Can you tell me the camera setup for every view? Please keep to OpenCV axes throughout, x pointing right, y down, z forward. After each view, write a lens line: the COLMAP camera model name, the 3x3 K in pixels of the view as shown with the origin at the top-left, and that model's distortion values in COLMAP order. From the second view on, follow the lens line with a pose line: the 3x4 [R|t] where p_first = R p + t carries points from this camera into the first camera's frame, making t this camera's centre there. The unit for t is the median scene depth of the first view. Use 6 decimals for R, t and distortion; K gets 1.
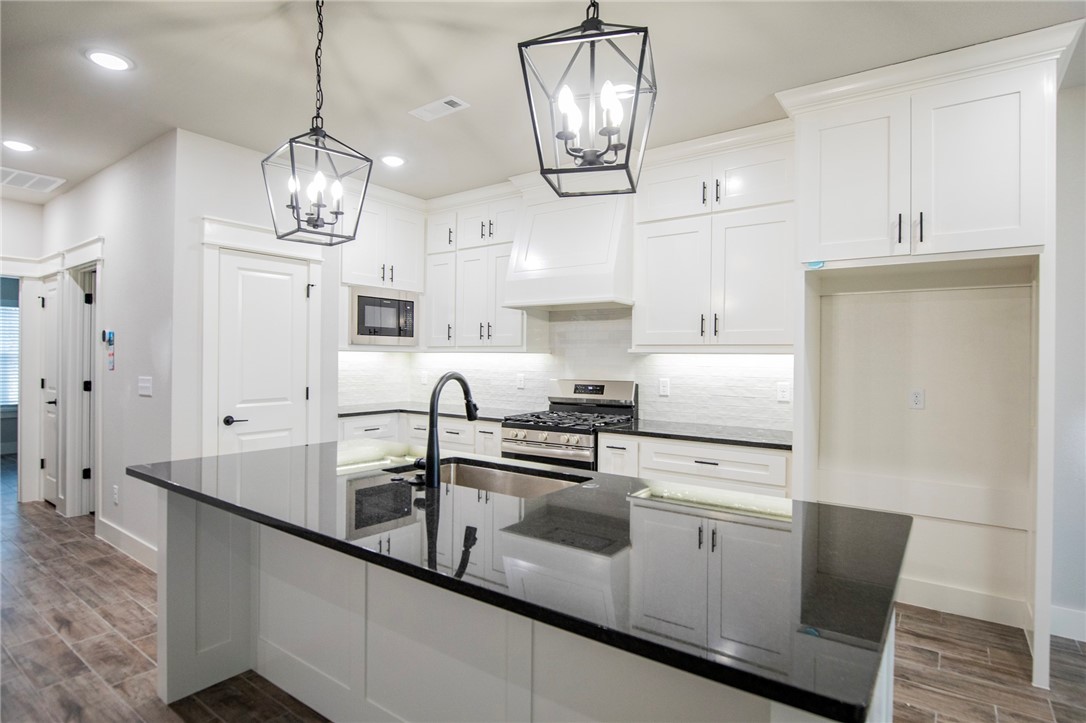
lens RADIAL K [[578.6, 0, 537.7], [0, 578.6, 365.6], [0, 0, 1]] dist [-0.017357, -0.001948]
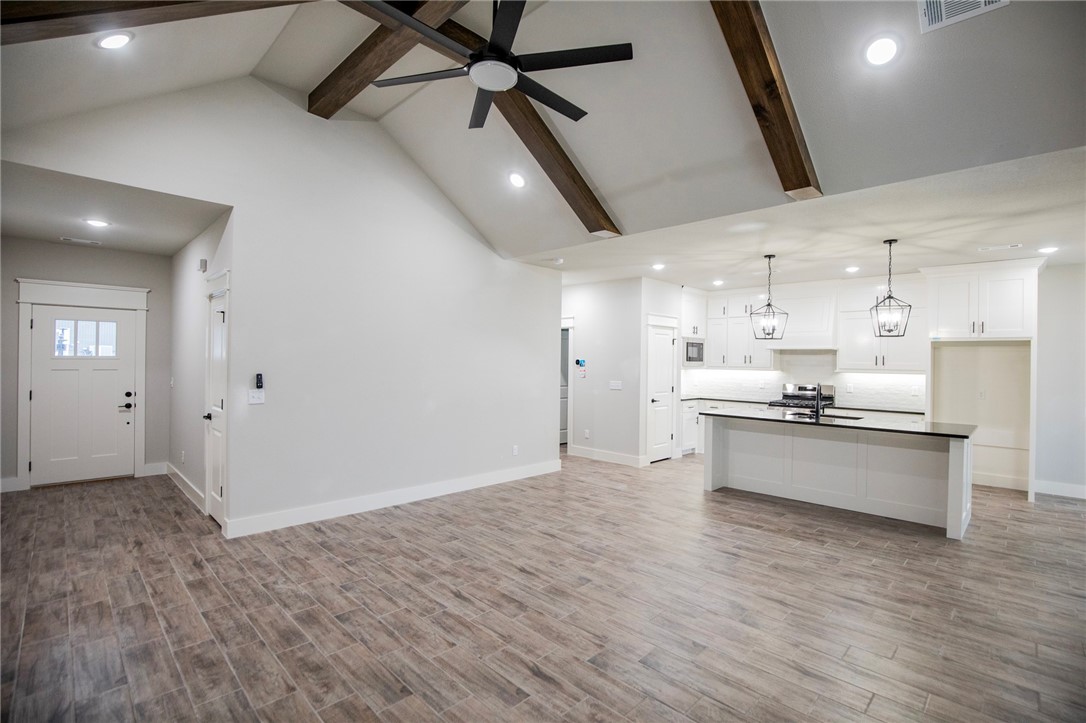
lens RADIAL K [[503.7, 0, 541.5], [0, 503.7, 367.6], [0, 0, 1]] dist [-0.028490, 0.003008]
pose [[0.989401, 0.006745, -0.145054, -0.585158], [-0.006807, 0.999977, 0.000072, -0.027962], [0.145051, 0.000916, 0.989424, -0.892095]]
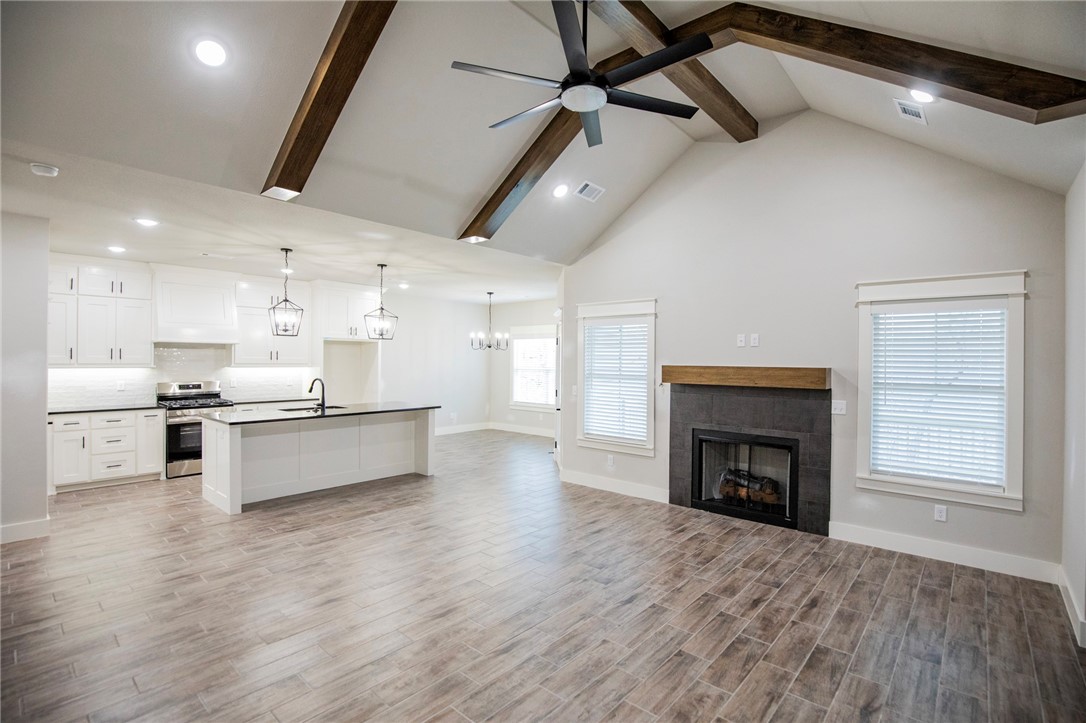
lens RADIAL K [[503.7, 0, 569.1], [0, 503.7, 364.9], [0, 0, 1]] dist [-0.028490, 0.003008]
pose [[0.056061, -0.021967, 0.998186, -1.414469], [0.005271, 0.999751, 0.021705, -0.056866], [-0.998413, 0.004045, 0.056163, -0.294392]]
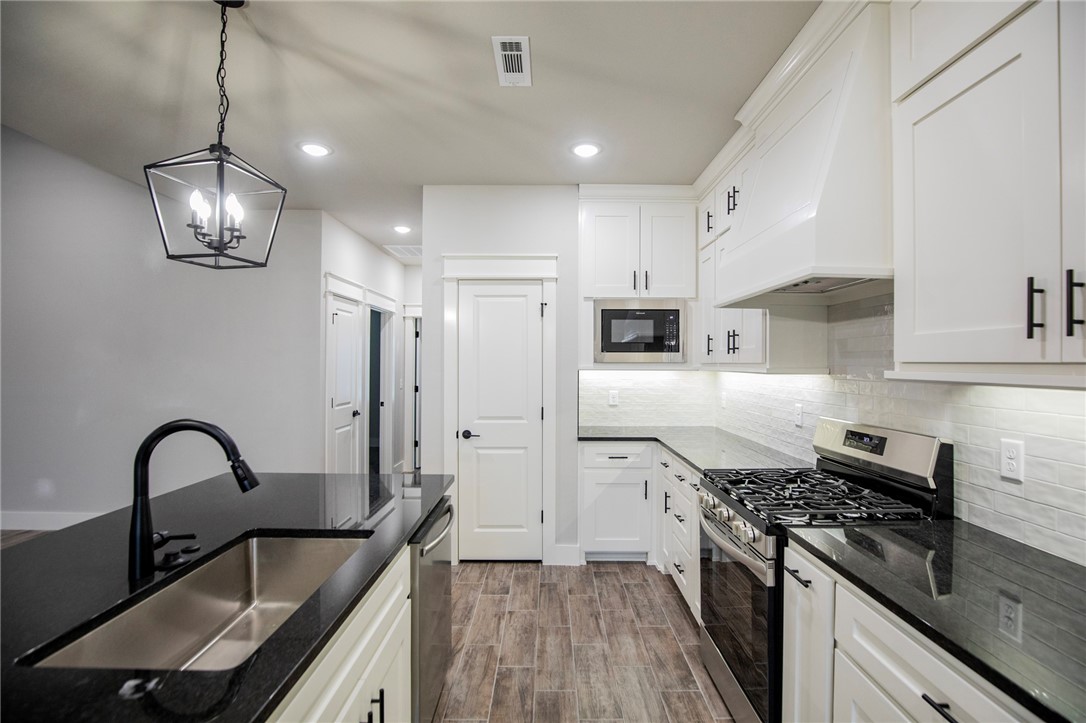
lens RADIAL K [[503.7, 0, 546.0], [0, 503.7, 354.2], [0, 0, 1]] dist [-0.028490, 0.003008]
pose [[0.594672, -0.021590, -0.803678, 0.288886], [-0.006222, 0.999486, -0.031455, -0.025414], [0.803944, 0.023706, 0.594232, 0.473687]]
